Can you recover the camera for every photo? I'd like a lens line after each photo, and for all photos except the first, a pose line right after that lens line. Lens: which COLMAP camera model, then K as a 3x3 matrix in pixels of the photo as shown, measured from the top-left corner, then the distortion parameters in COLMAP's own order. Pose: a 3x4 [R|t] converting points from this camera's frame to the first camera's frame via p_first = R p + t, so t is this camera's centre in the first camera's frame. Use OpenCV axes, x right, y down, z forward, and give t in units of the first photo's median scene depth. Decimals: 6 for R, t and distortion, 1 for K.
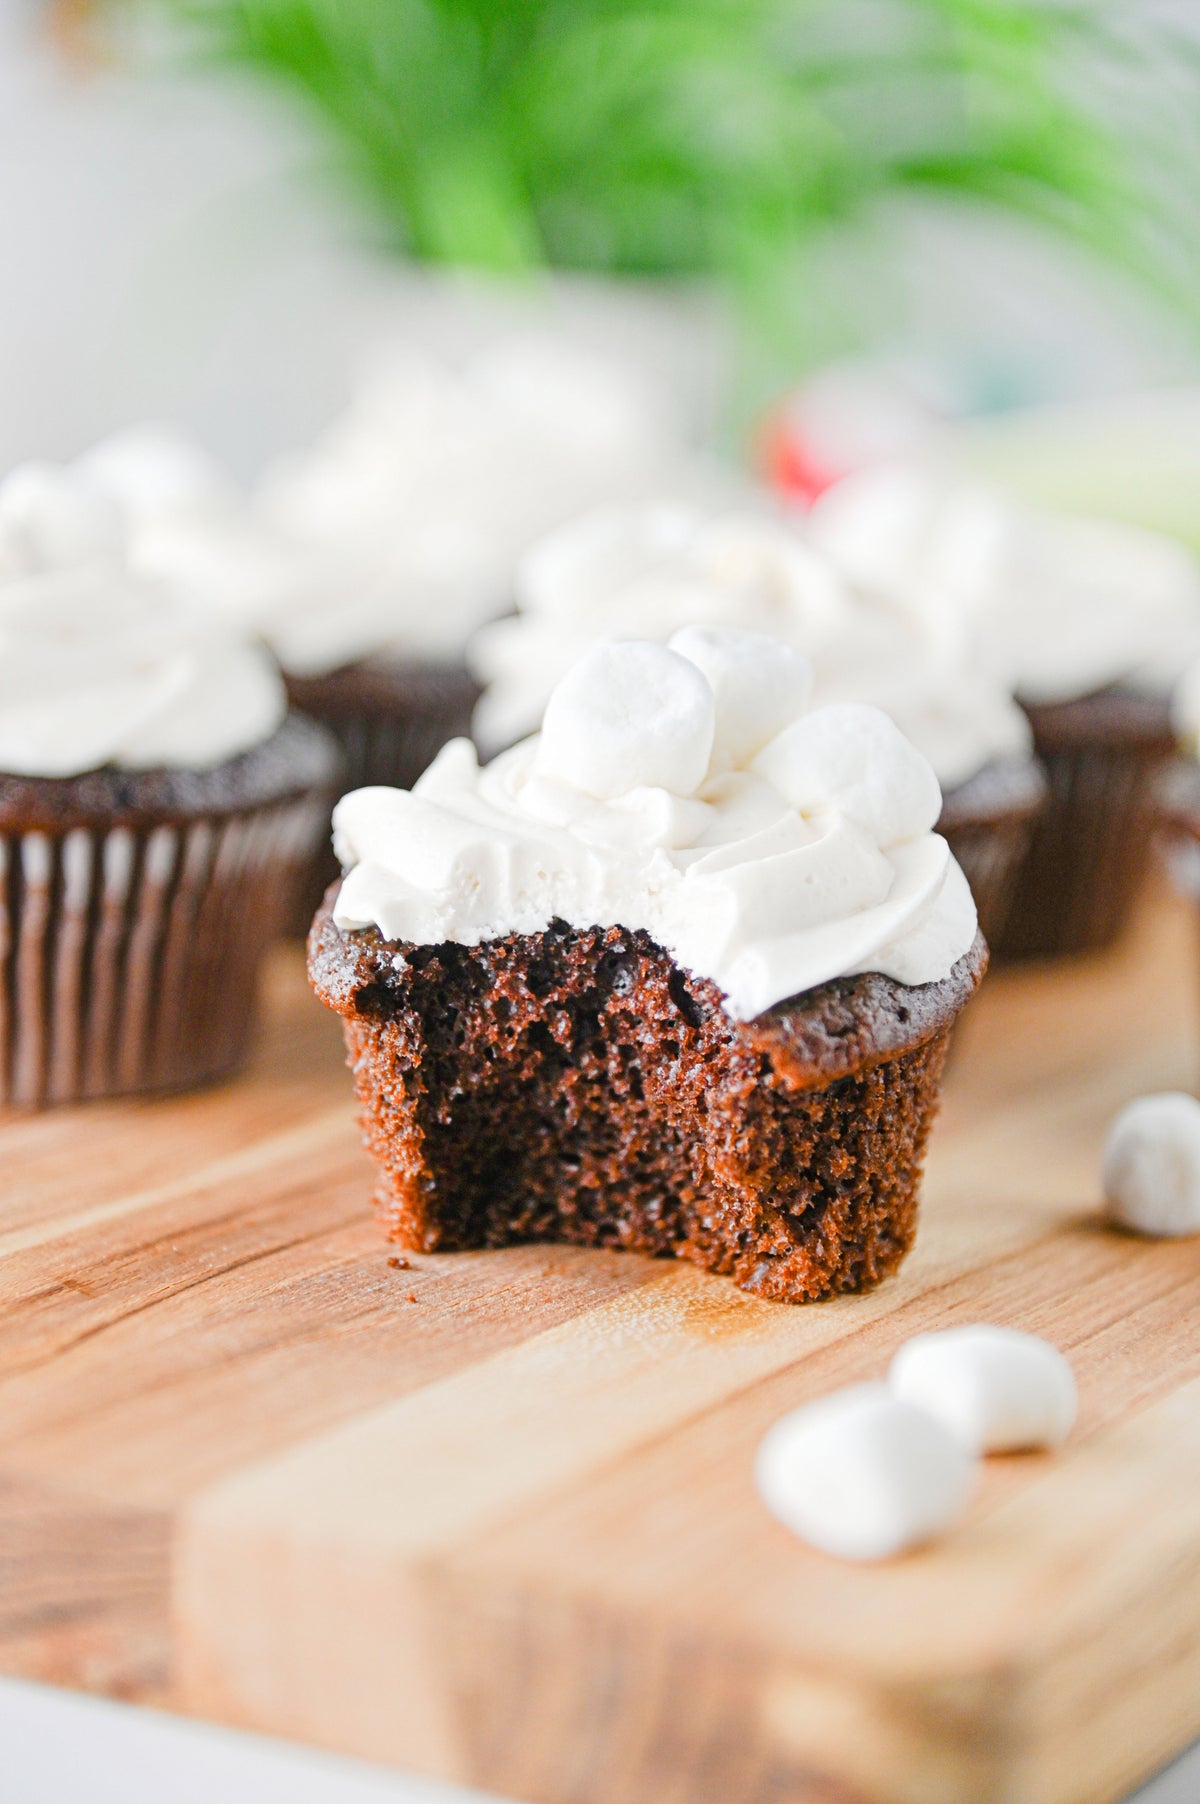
lens RADIAL K [[4655.5, 0, 600.0], [0, 4655.5, 902.0], [0, 0, 1]] dist [0.709868, -6.648956]
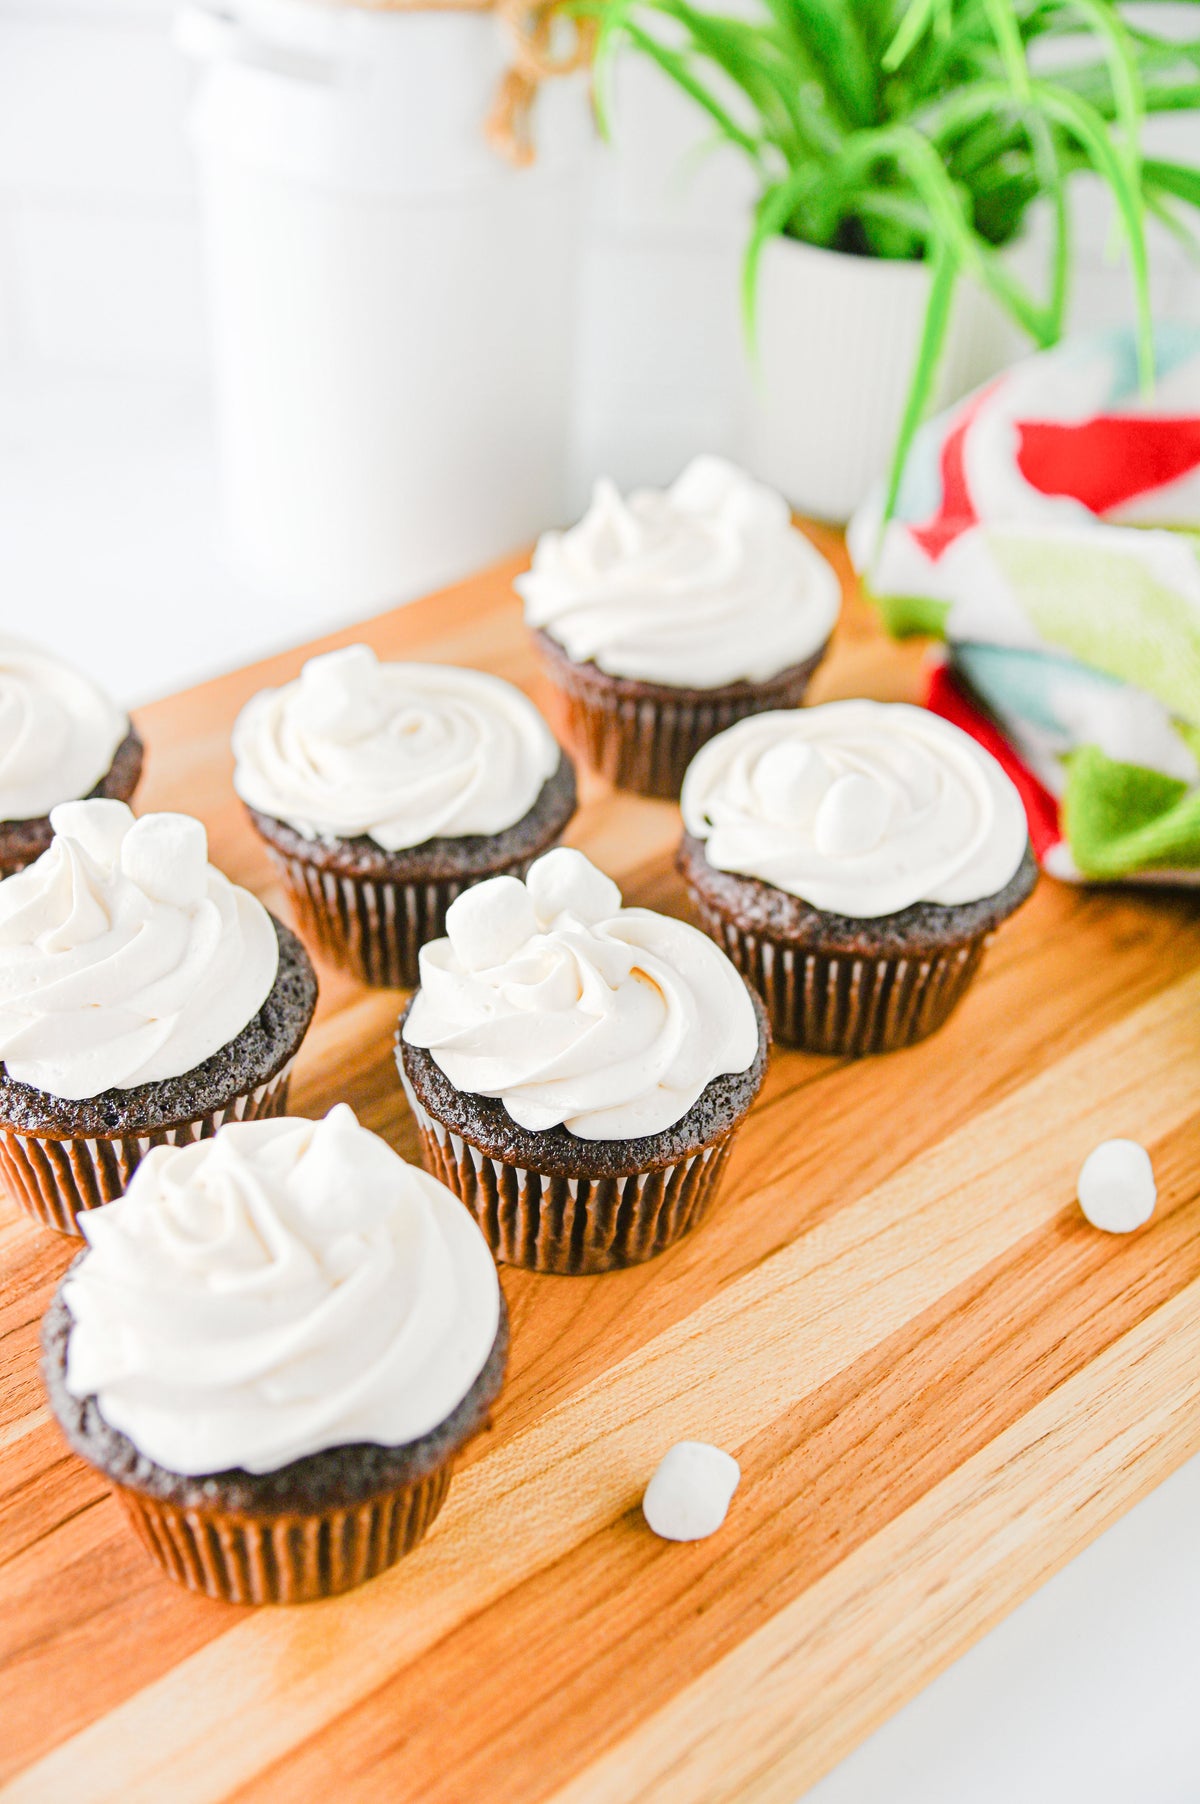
lens RADIAL K [[2324.1, 0, 600.0], [0, 2324.1, 902.0], [0, 0, 1]] dist [0.090257, -0.029501]
pose [[0.944911, 0.173587, -0.277507, 0.295689], [-0.043070, 0.906364, 0.420298, -0.481655], [0.324481, -0.385192, 0.863909, 0.430638]]
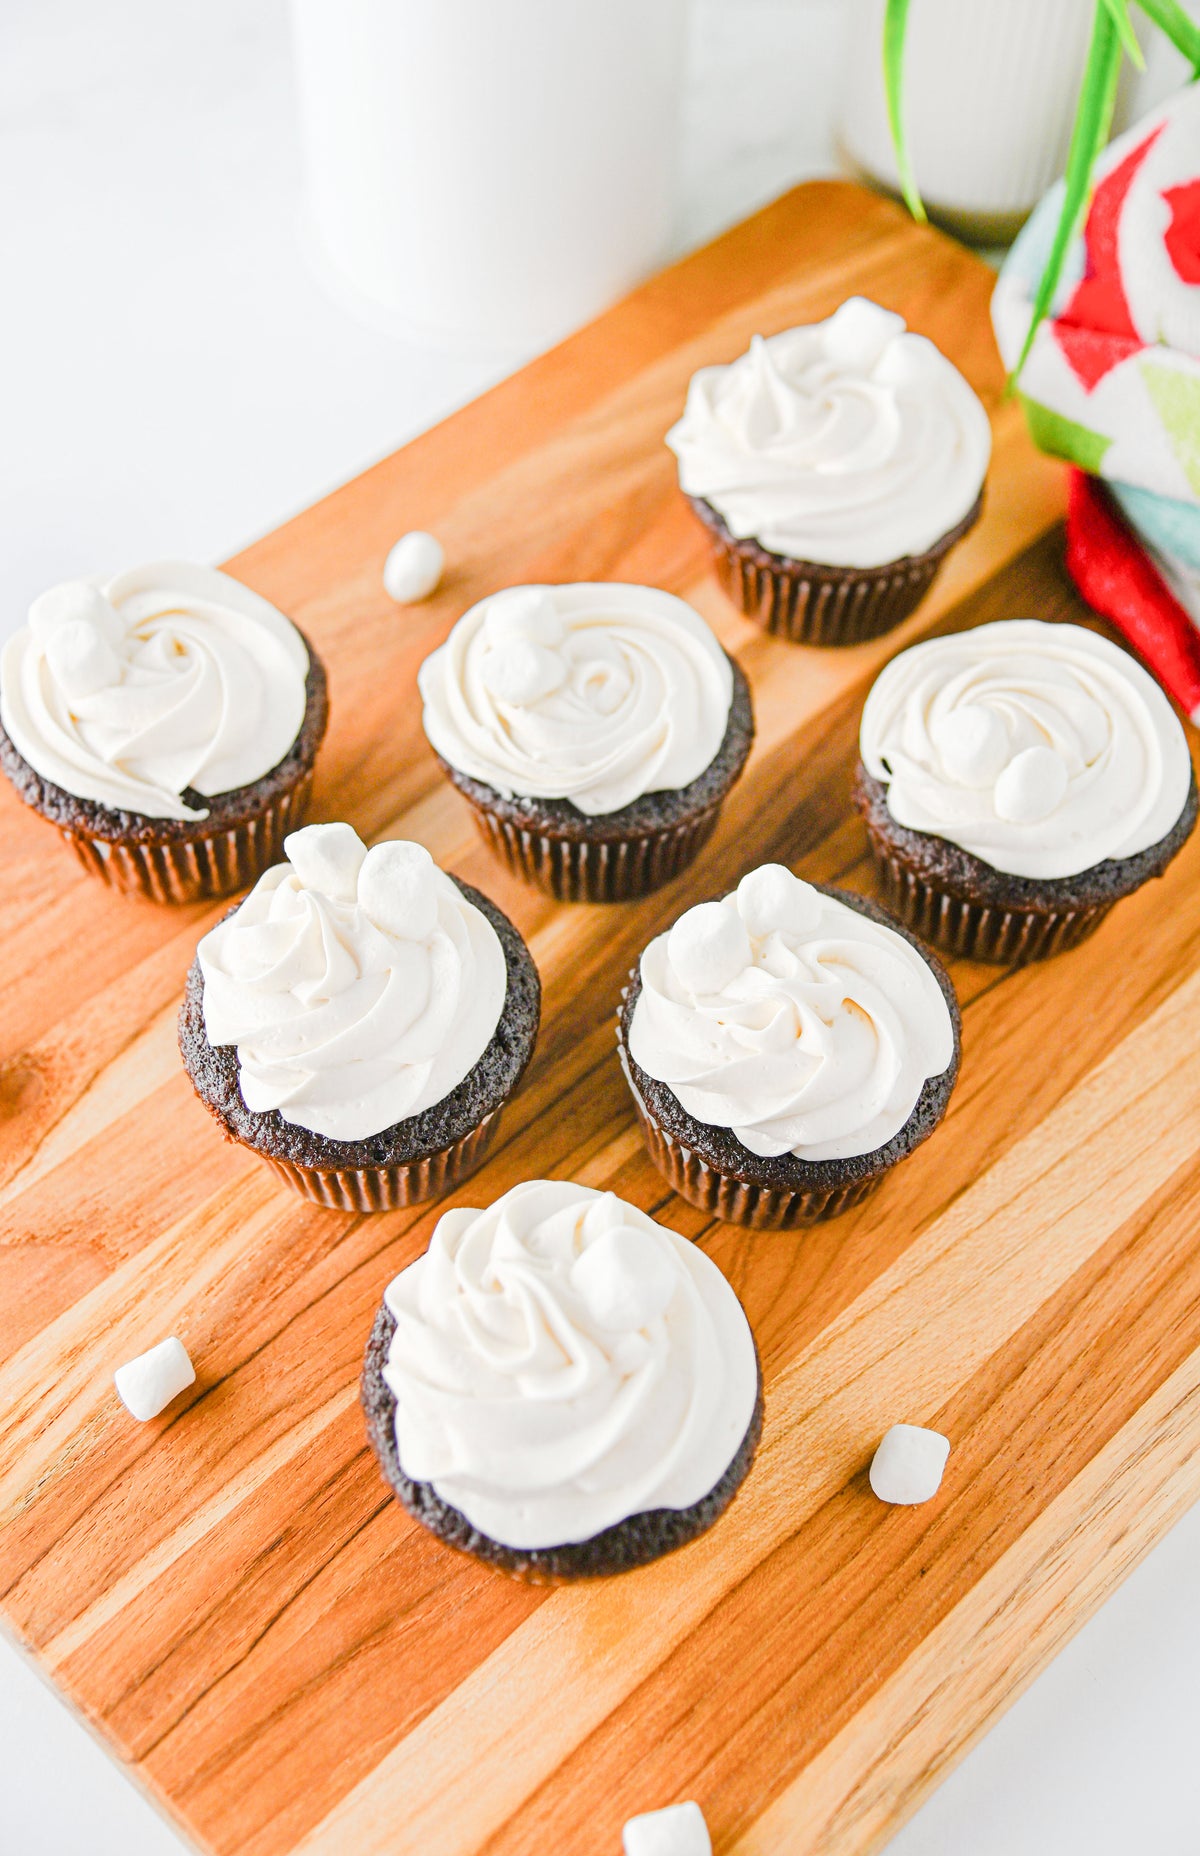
lens RADIAL K [[2523.4, 0, 640.1], [0, 2523.4, 885.8], [0, 0, 1]] dist [0.098687, -0.001206]
pose [[0.958923, 0.218781, -0.180560, 0.161061], [-0.037303, 0.728249, 0.684297, -0.842717], [0.281203, -0.649452, 0.706496, 0.456825]]
